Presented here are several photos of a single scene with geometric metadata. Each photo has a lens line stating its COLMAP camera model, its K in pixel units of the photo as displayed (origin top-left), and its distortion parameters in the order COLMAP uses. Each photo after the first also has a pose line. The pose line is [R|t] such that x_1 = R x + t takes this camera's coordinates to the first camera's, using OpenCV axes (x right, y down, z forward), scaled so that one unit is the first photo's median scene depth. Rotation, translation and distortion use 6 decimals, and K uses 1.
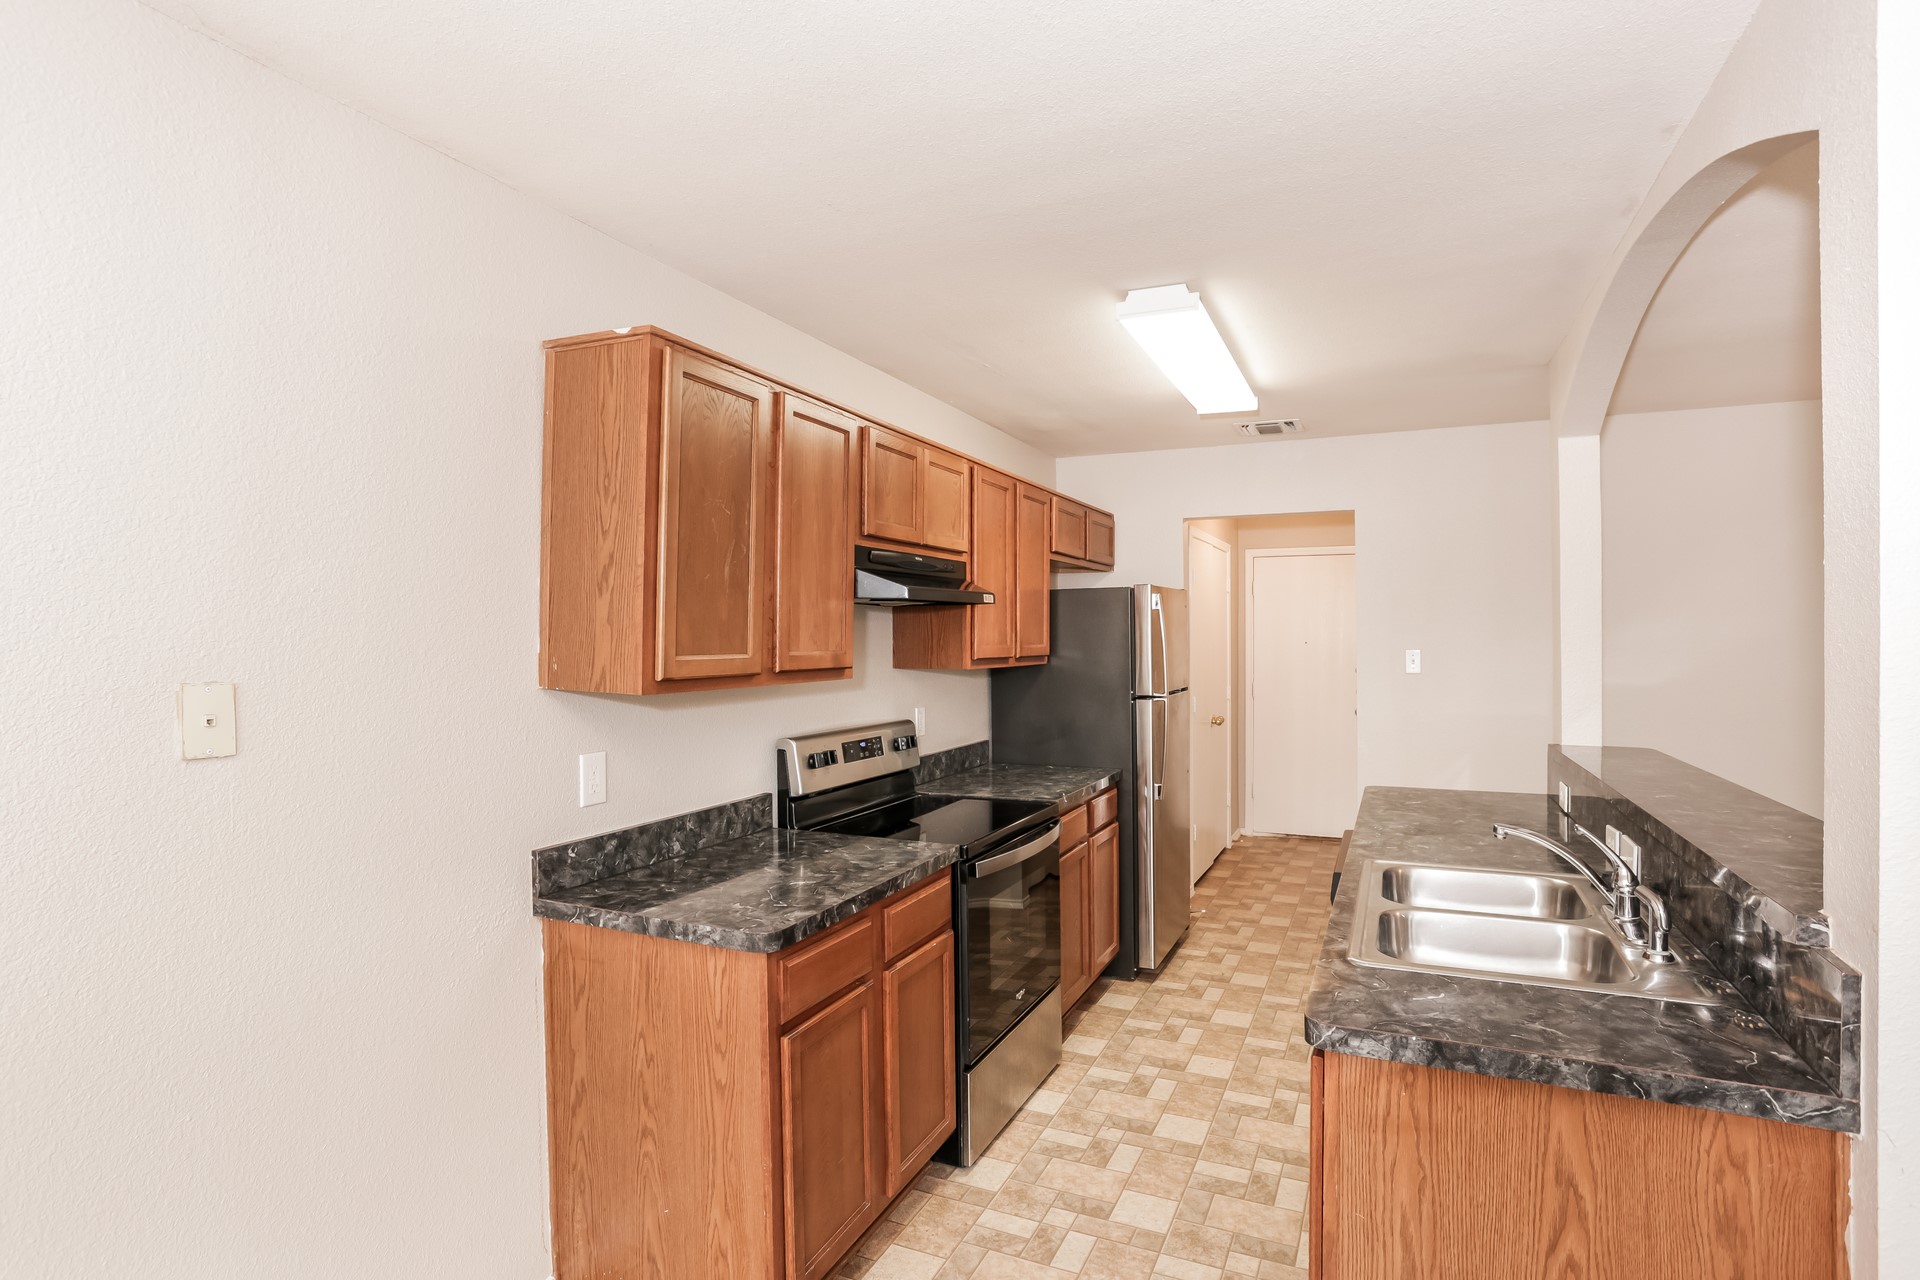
lens RADIAL K [[969.0, 0, 976.0], [0, 969.0, 644.2], [0, 0, 1]] dist [-0.069917, 0.034822]
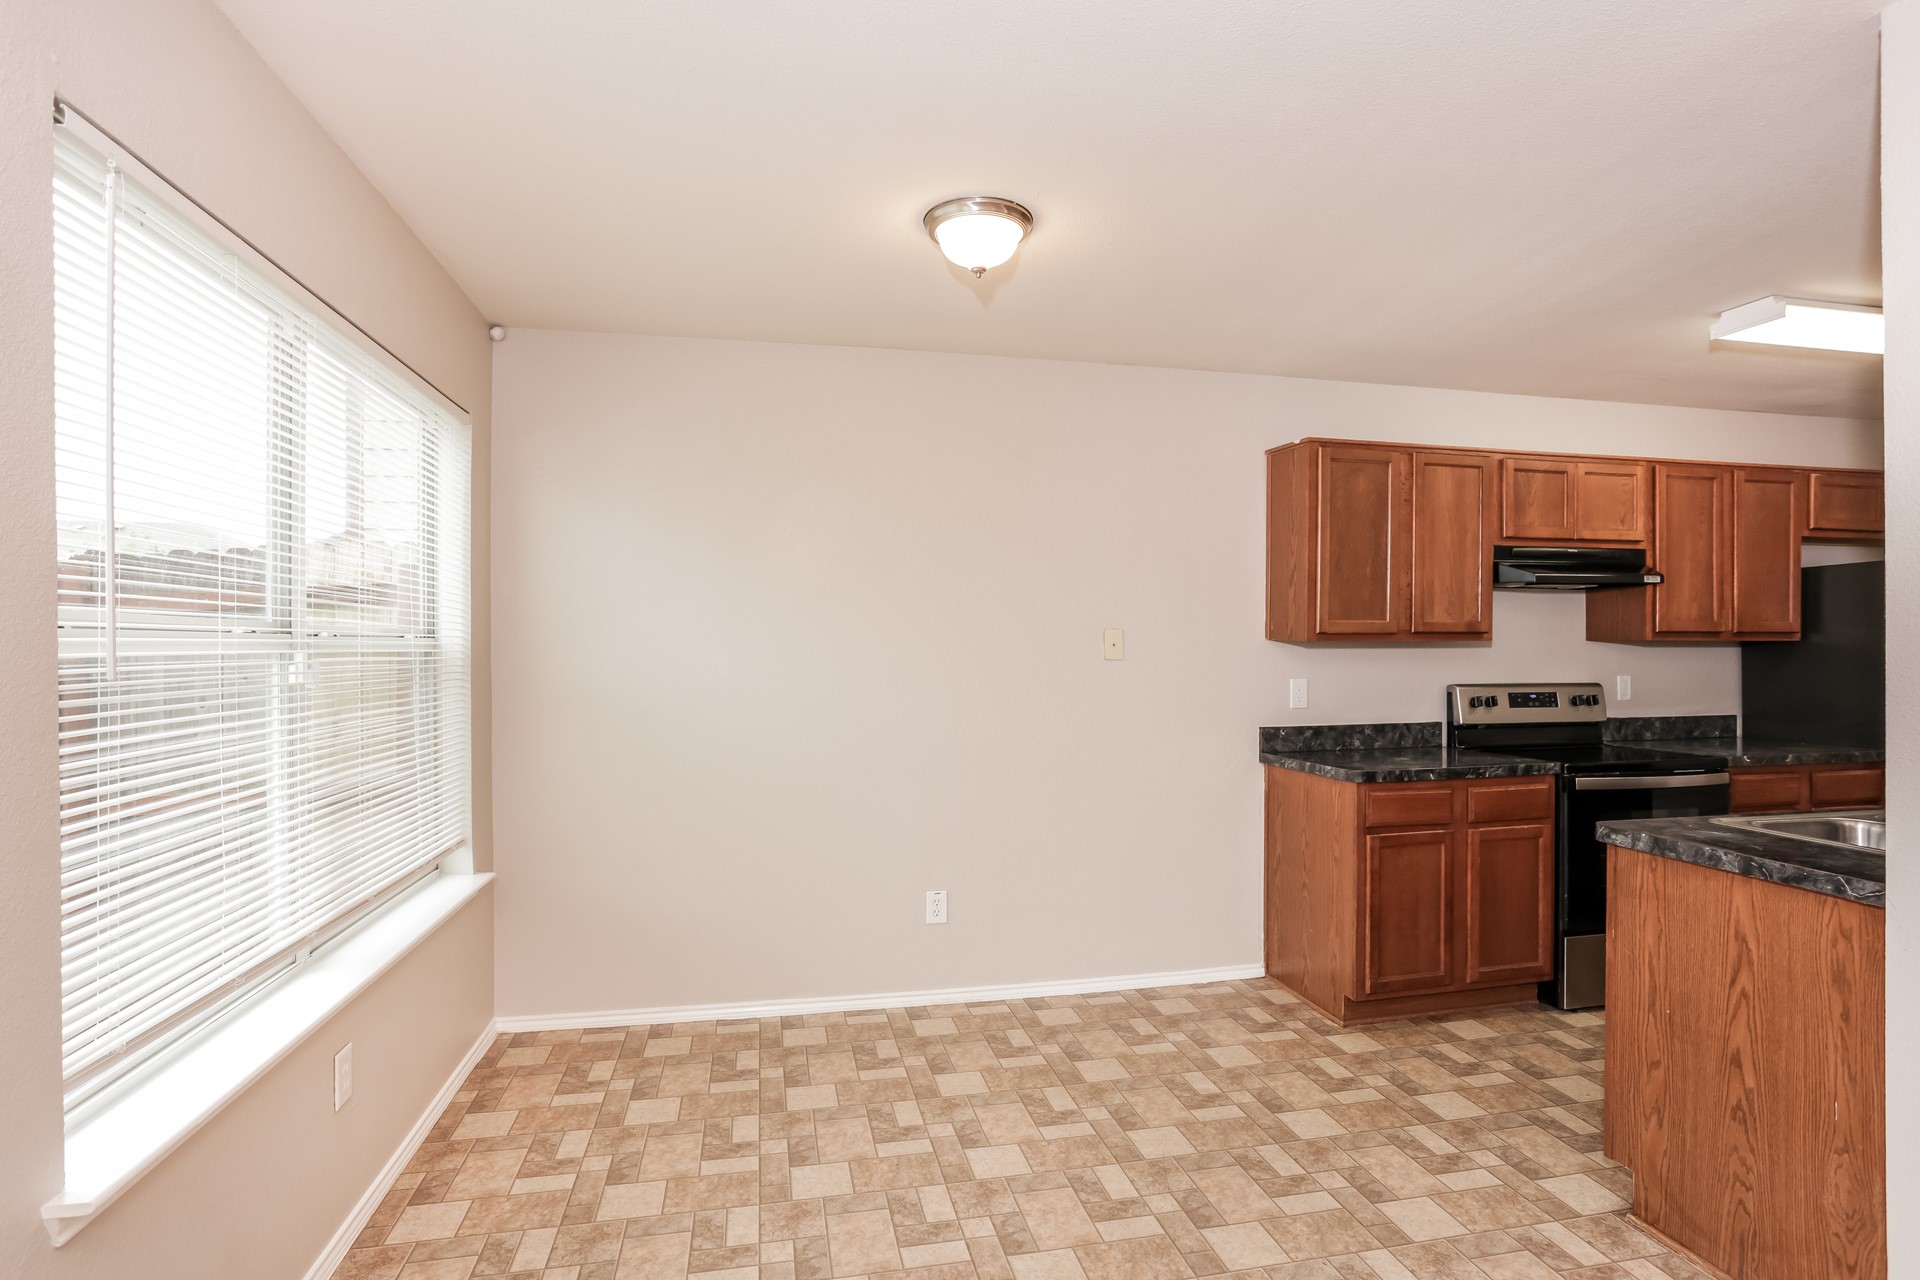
lens RADIAL K [[962.9, 0, 1001.0], [0, 962.9, 646.4], [0, 0, 1]] dist [-0.000363, 0.000629]
pose [[0.630522, 0.002321, -0.776168, 0.583221], [-0.006272, 0.999978, -0.002105, 0.058620], [0.776146, 0.006195, 0.630523, -0.495803]]
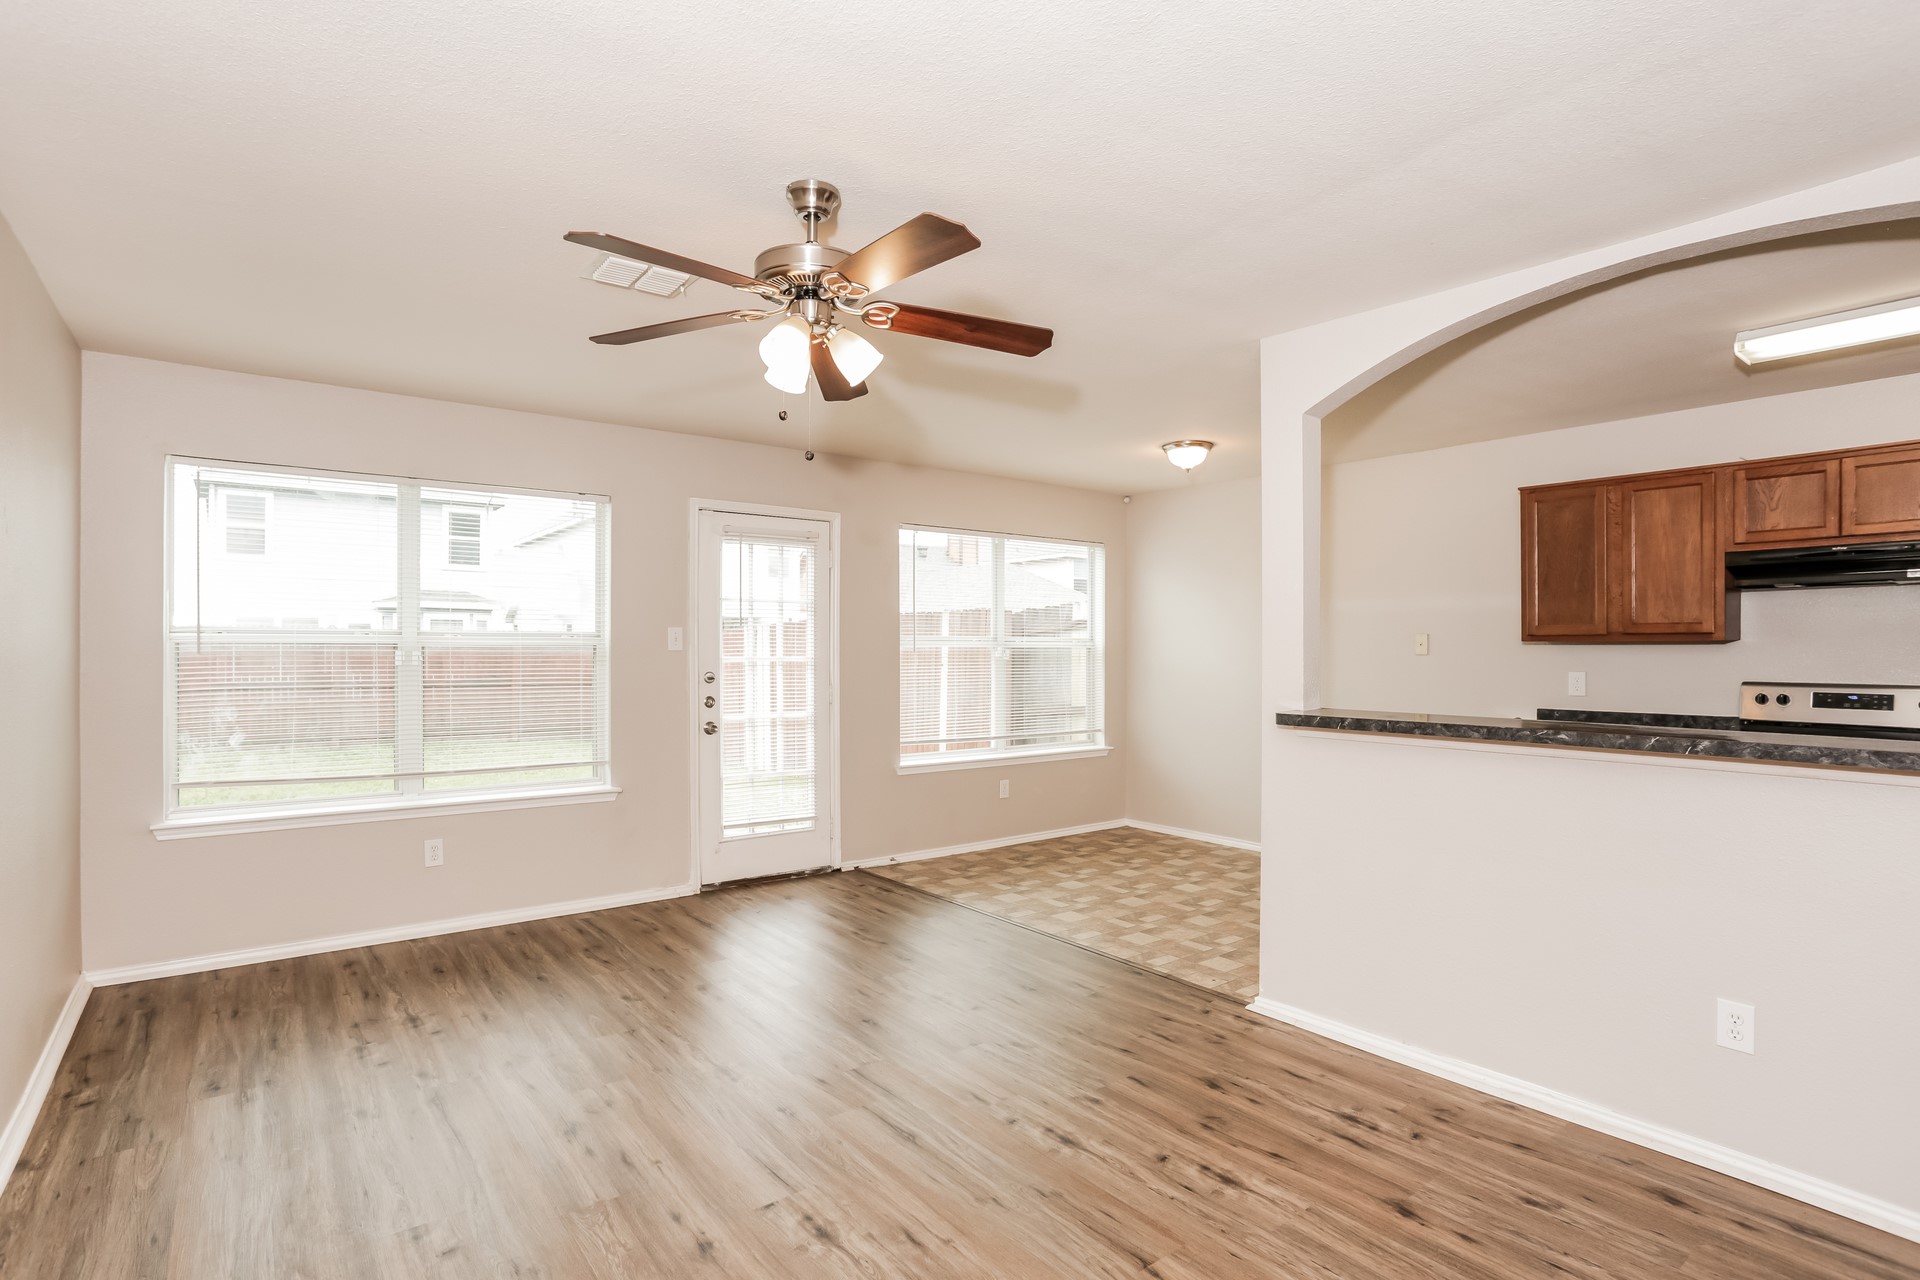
lens RADIAL K [[969.0, 0, 976.0], [0, 969.0, 644.2], [0, 0, 1]] dist [-0.069917, 0.034822]
pose [[-0.460399, -0.000823, -0.887712, 1.986053], [-0.006904, 0.999973, 0.002654, 0.052201], [0.887685, 0.007351, -0.460392, 0.735271]]
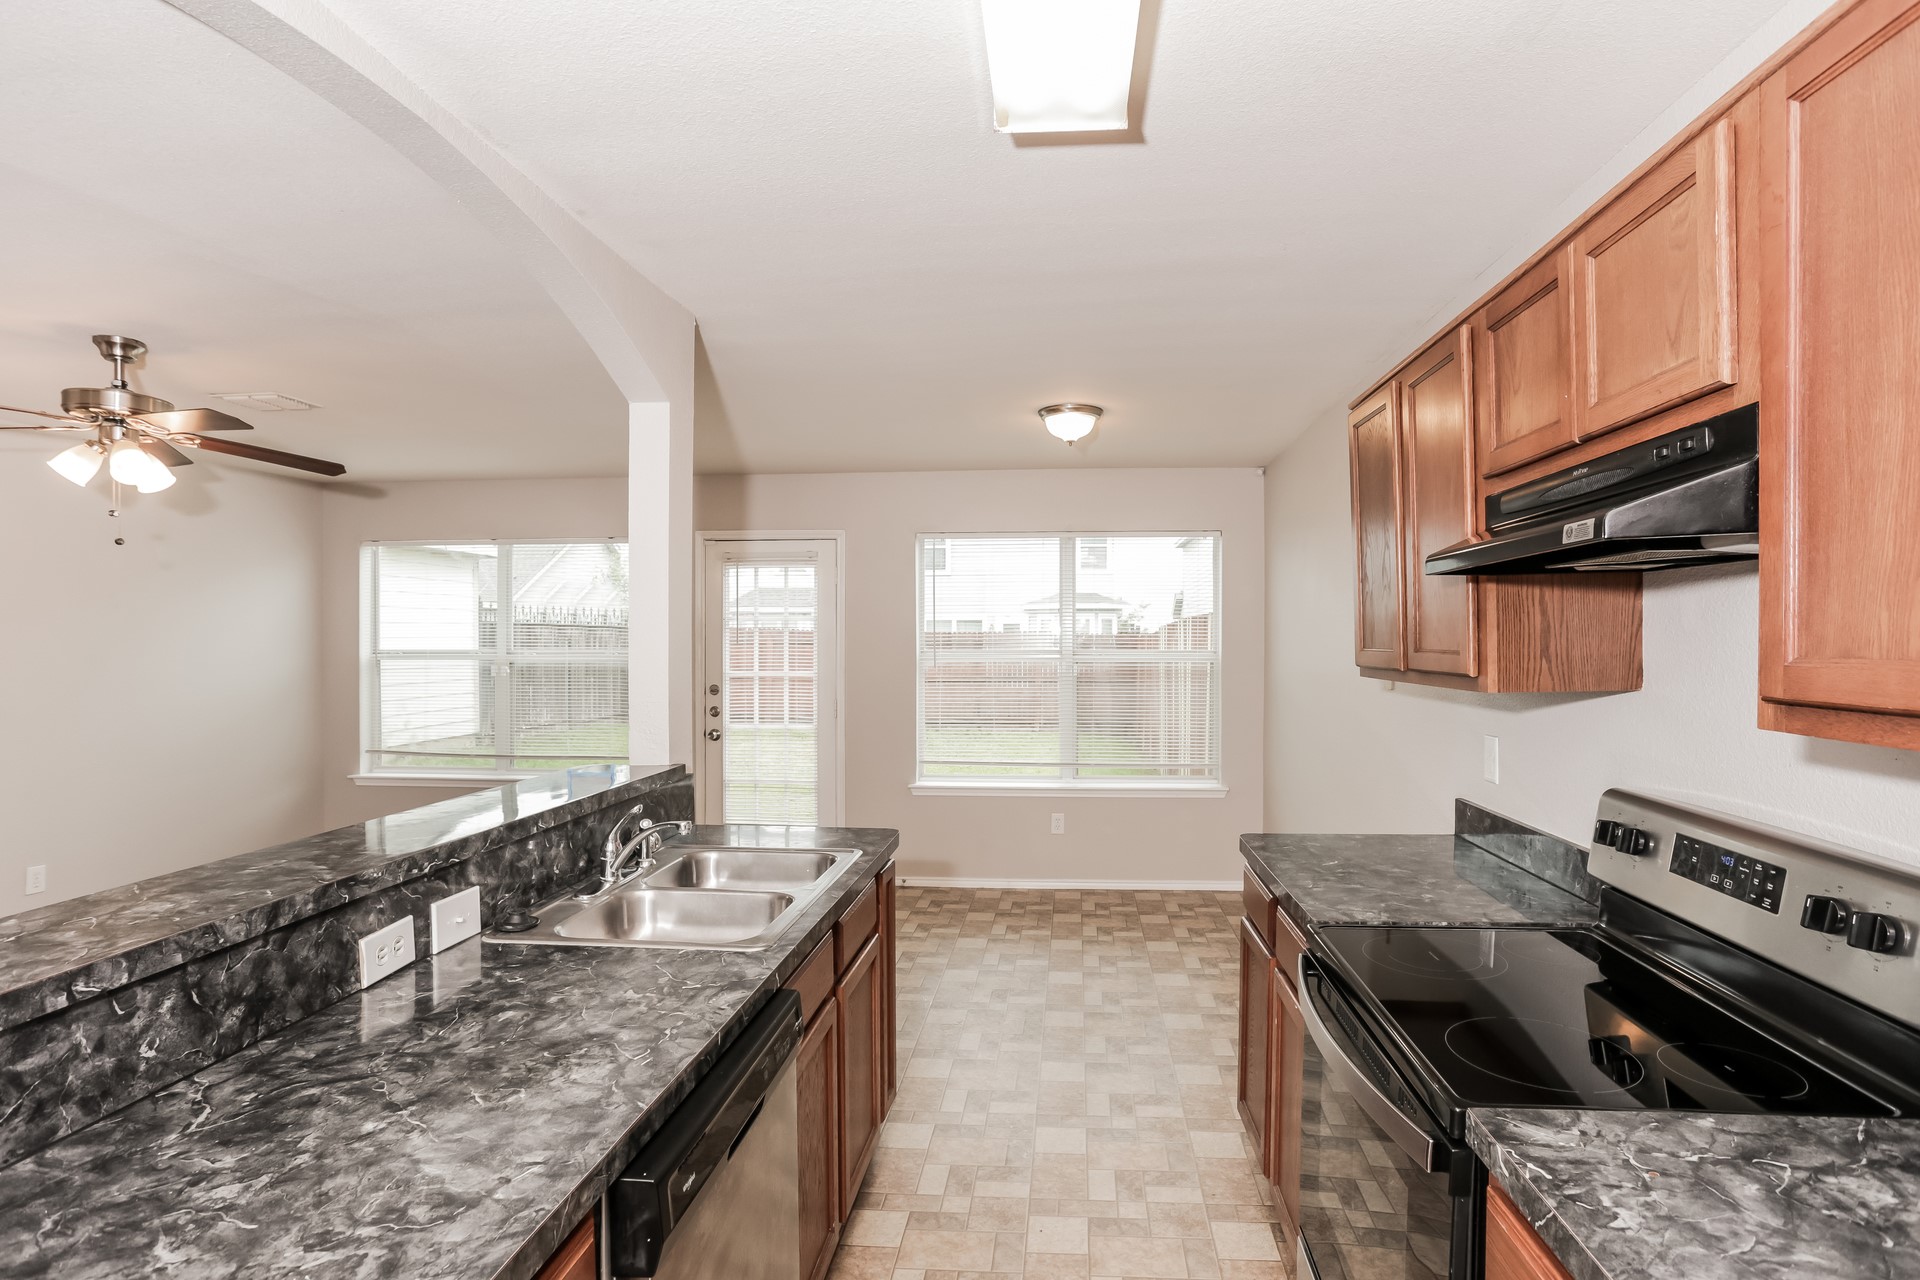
lens RADIAL K [[985.5, 0, 980.4], [0, 985.5, 639.6], [0, 0, 1]] dist [-0.063065, 0.035718]
pose [[-0.946205, 0.005888, -0.323514, 0.501138], [0.002957, 0.999950, 0.009551, -0.011785], [0.323554, 0.008081, -0.946175, 1.769083]]
